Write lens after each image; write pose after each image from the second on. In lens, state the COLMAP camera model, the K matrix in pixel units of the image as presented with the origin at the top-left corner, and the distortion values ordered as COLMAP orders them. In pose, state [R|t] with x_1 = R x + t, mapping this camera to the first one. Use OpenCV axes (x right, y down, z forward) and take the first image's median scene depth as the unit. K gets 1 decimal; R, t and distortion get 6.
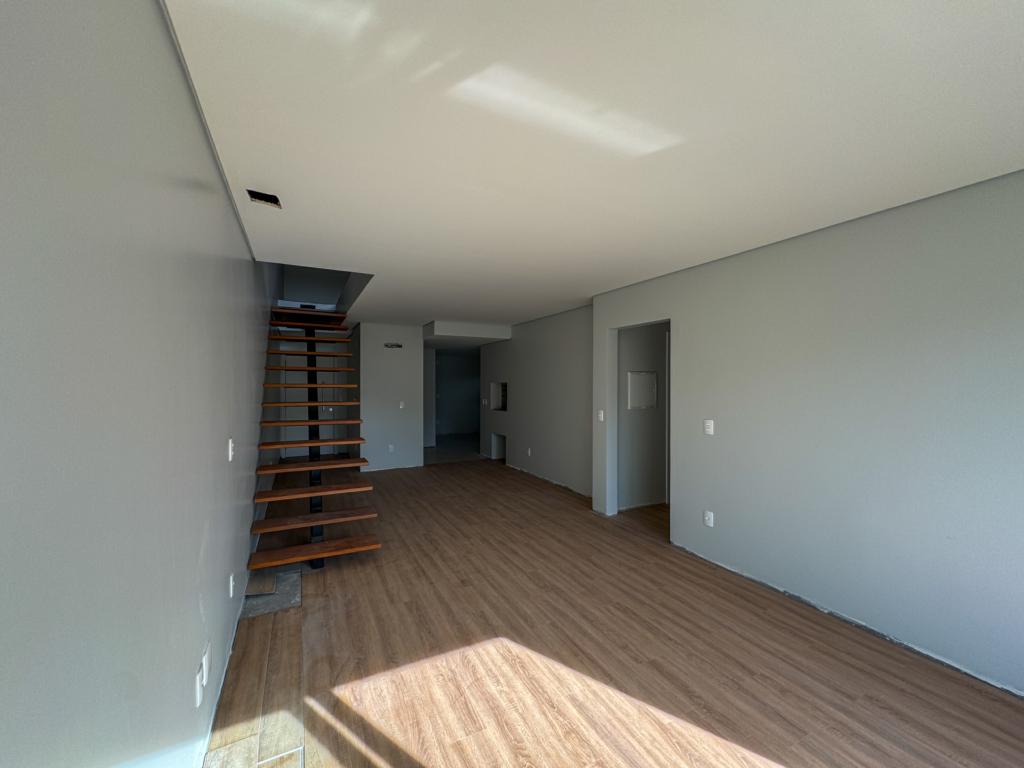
lens RADIAL K [[410.7, 0, 511.4], [0, 410.7, 382.7], [0, 0, 1]] dist [0.002748, 0.000249]
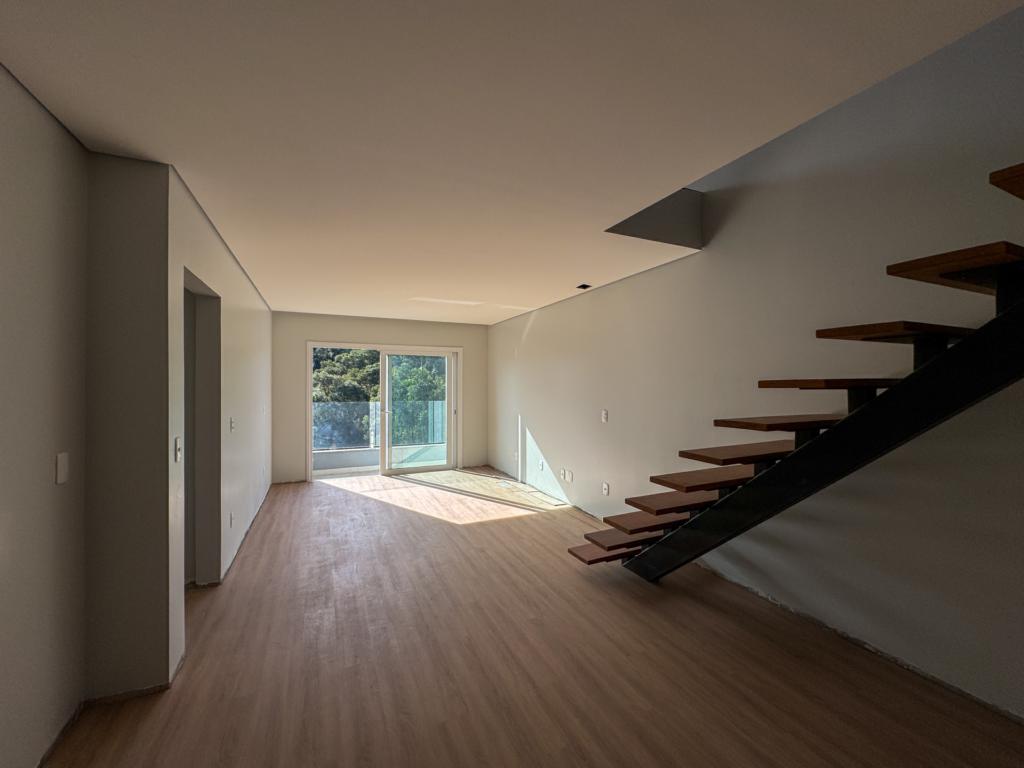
lens RADIAL K [[410.7, 0, 506.8], [0, 410.7, 387.1], [0, 0, 1]] dist [0.002748, 0.000249]
pose [[-0.998274, 0.001039, 0.058725, -0.321215], [0.001159, 0.999997, 0.002010, 0.023509], [-0.058723, 0.002075, -0.998272, 2.719065]]
